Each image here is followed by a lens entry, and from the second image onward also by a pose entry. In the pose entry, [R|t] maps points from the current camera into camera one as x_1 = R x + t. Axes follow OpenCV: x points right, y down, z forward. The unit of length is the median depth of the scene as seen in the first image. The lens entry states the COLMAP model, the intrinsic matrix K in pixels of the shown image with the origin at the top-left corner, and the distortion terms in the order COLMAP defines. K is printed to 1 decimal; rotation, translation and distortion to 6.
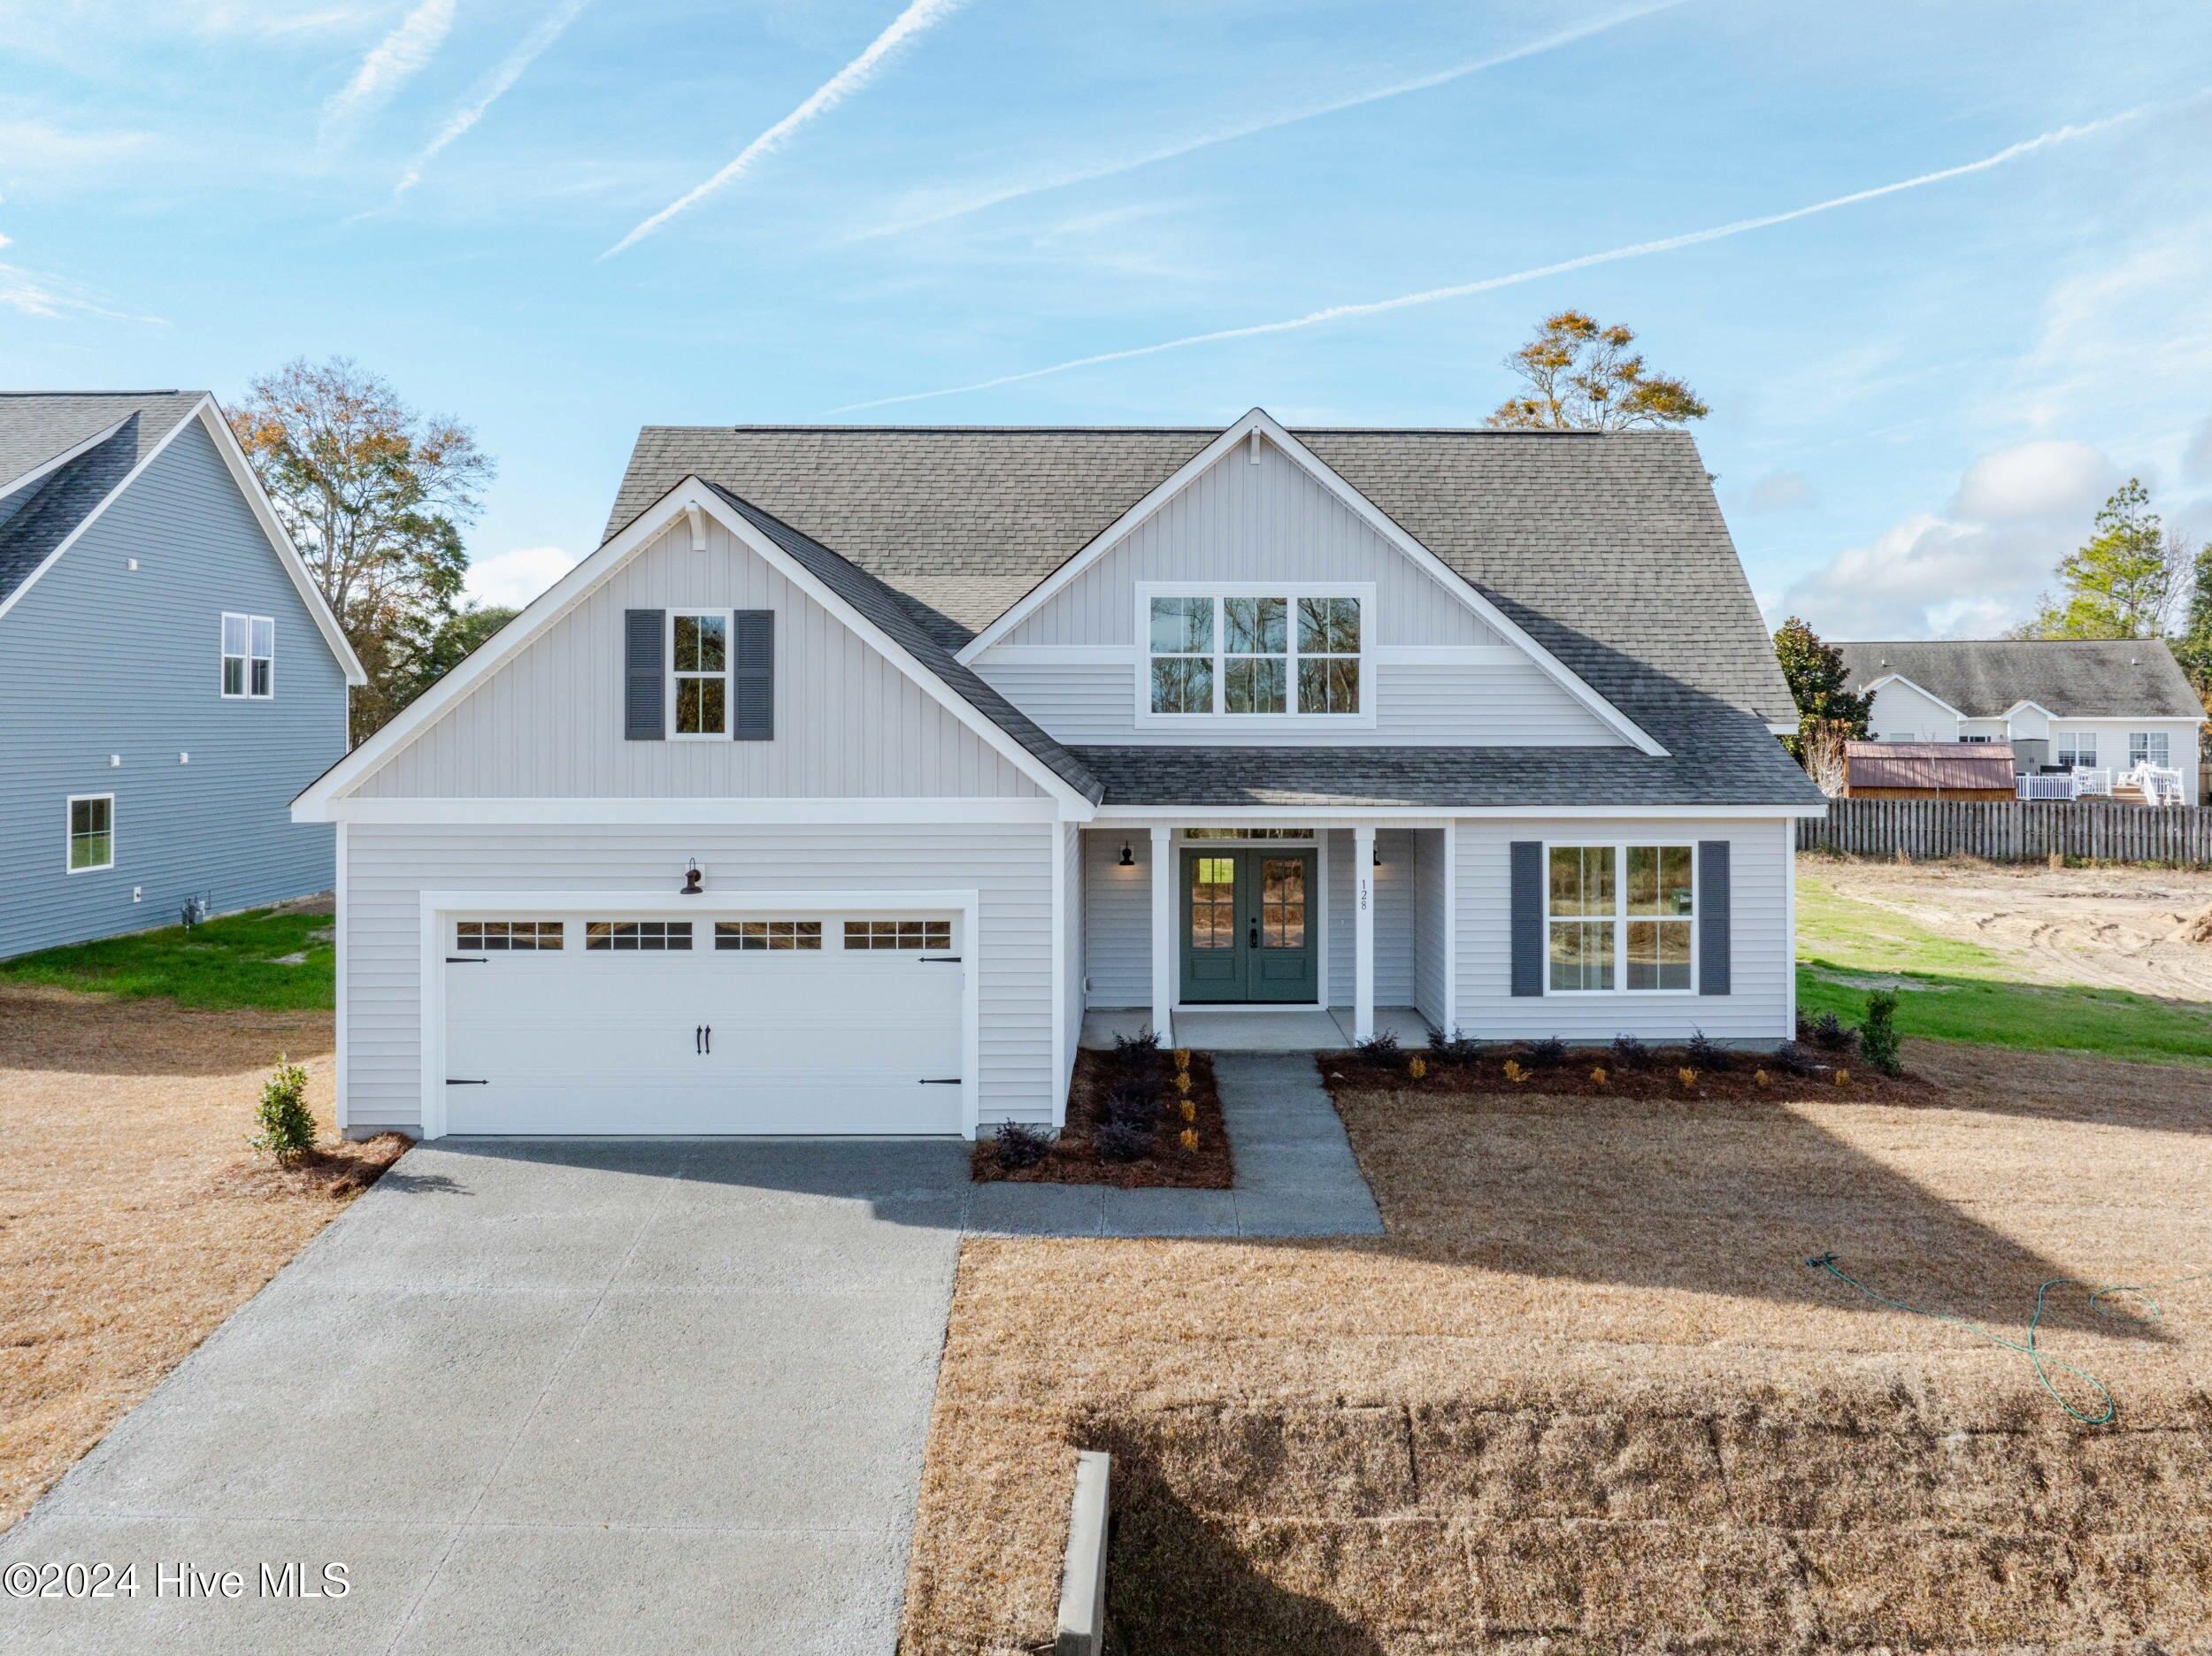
lens RADIAL K [[1571.4, 0, 1067.4], [0, 1571.4, 822.6], [0, 0, 1]] dist [0.012052, 0.003725]
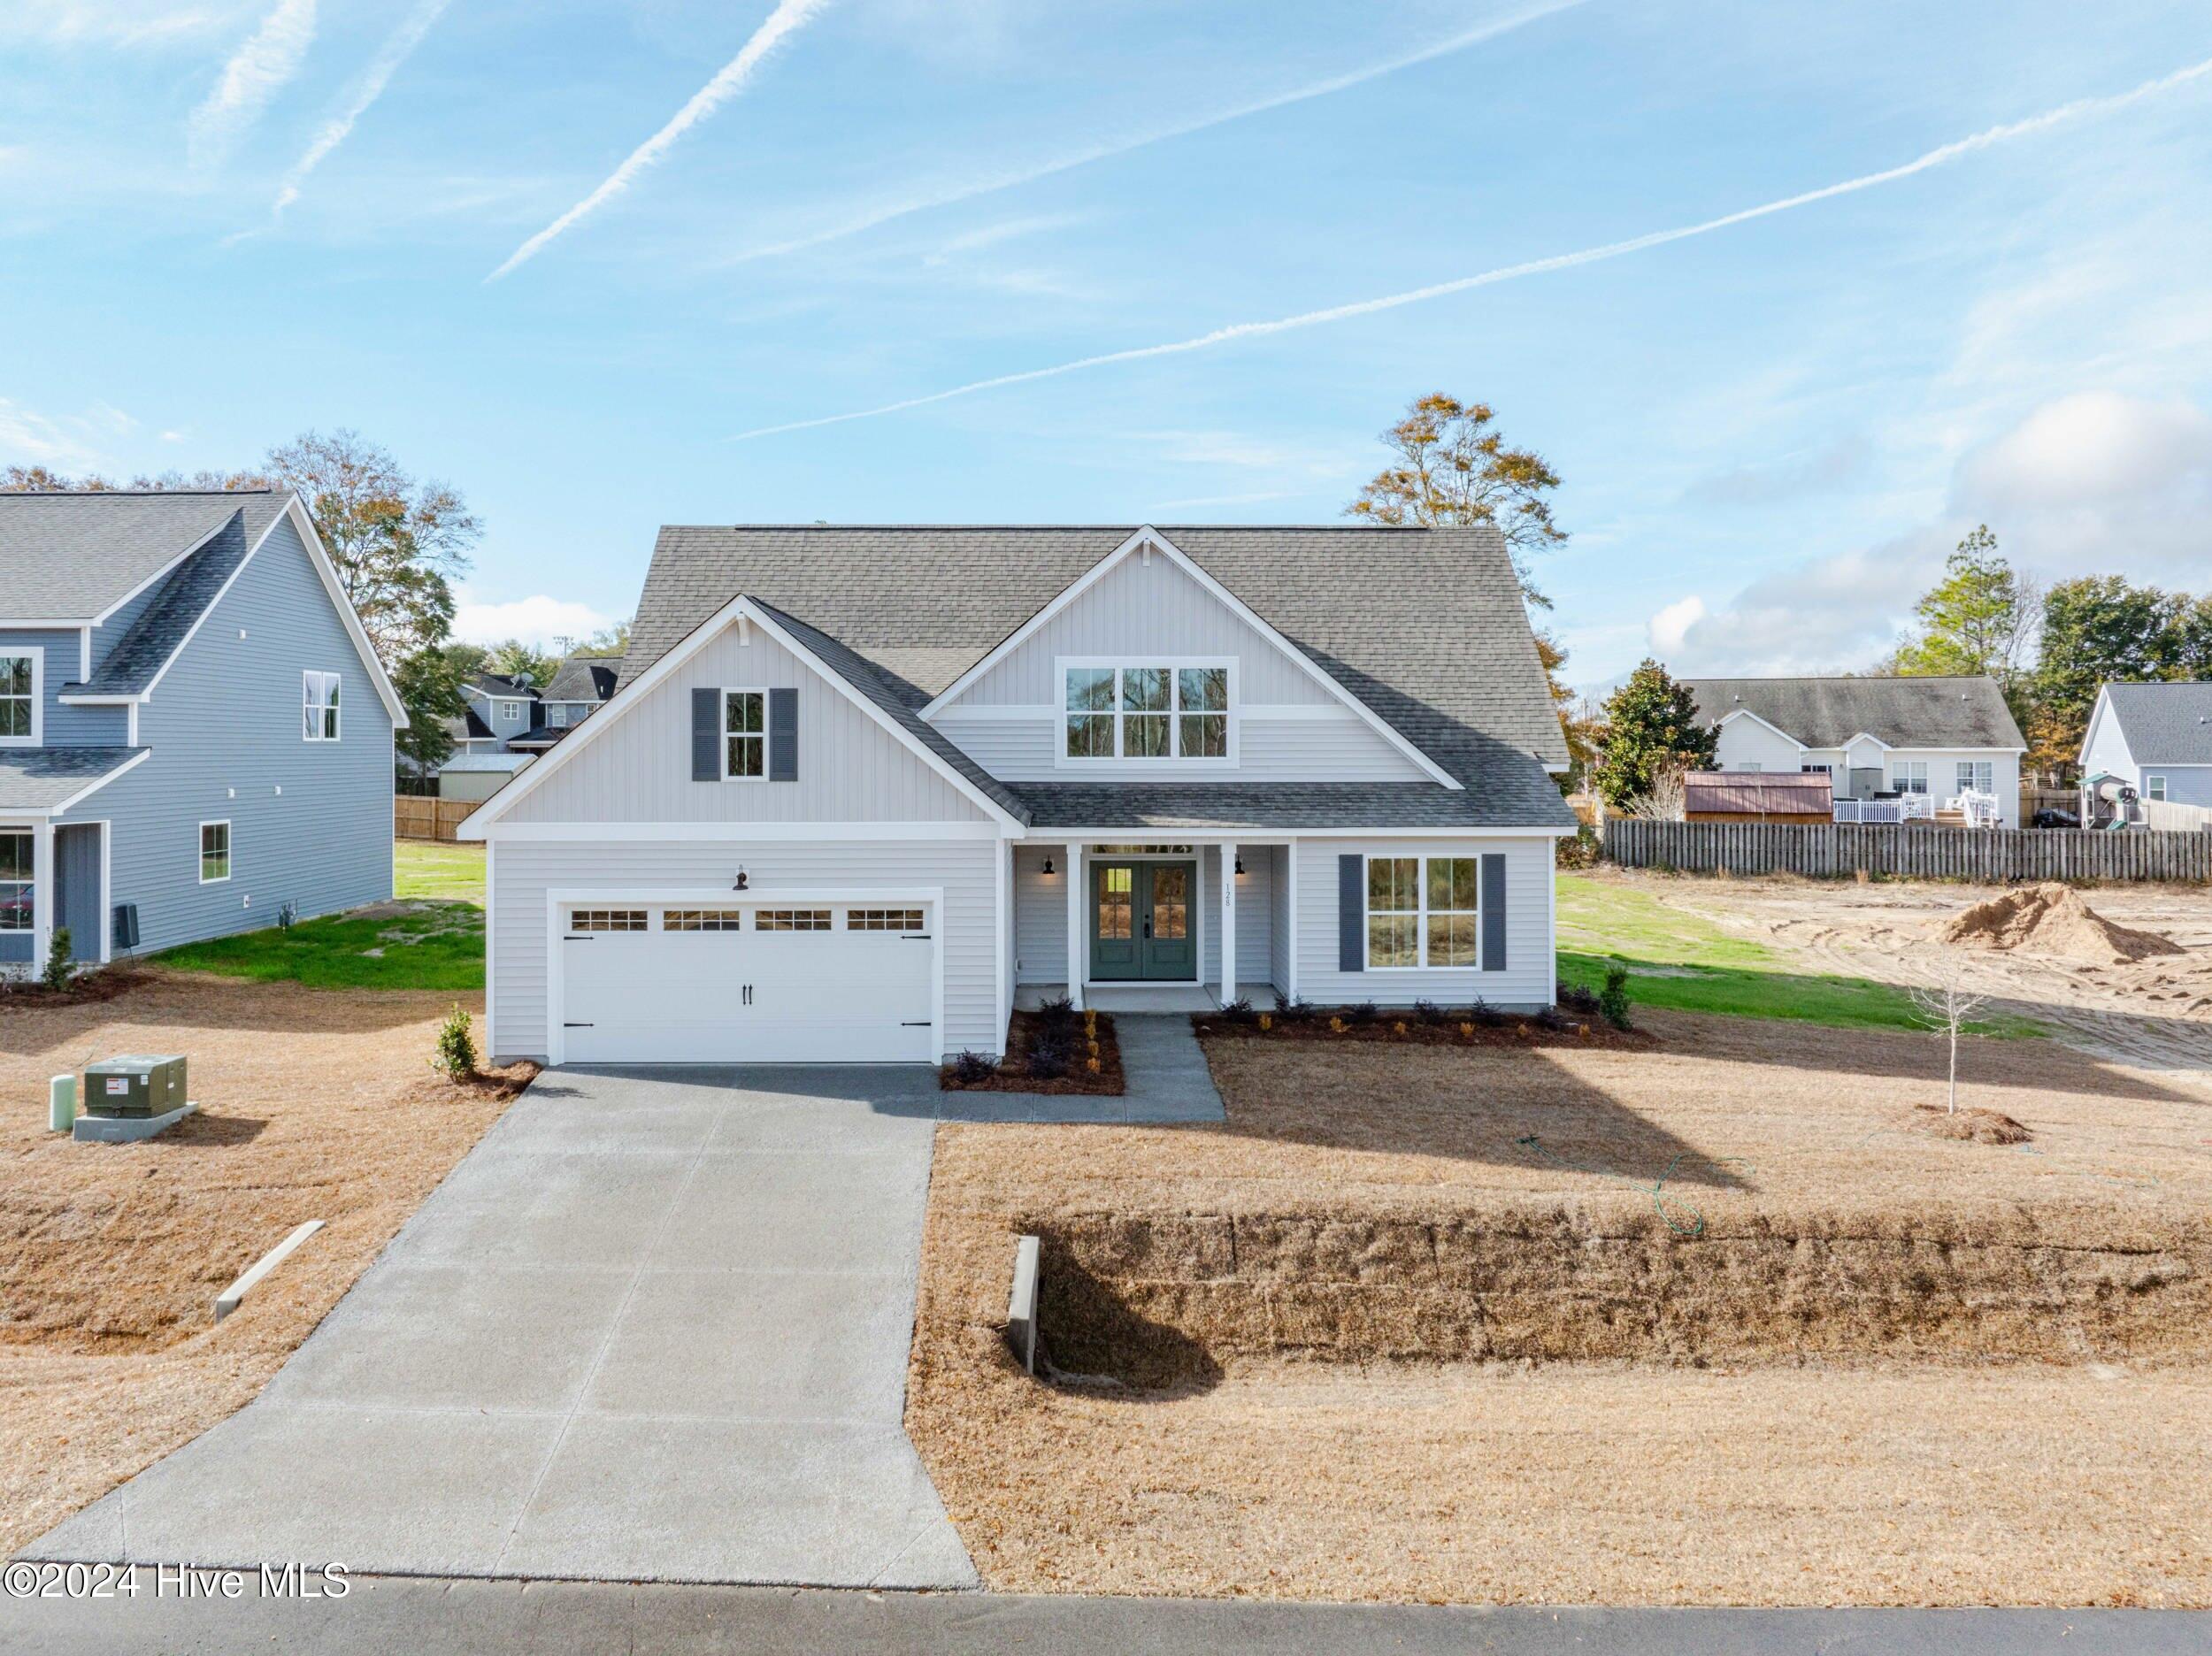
lens RADIAL K [[1571.4, 0, 1067.4], [0, 1571.4, 822.6], [0, 0, 1]] dist [0.012052, 0.003725]
pose [[0.998733, -0.001308, 0.050296, -0.013469], [0.002095, 0.999876, -0.015604, 0.005715], [-0.050270, 0.015690, 0.998612, -0.333681]]
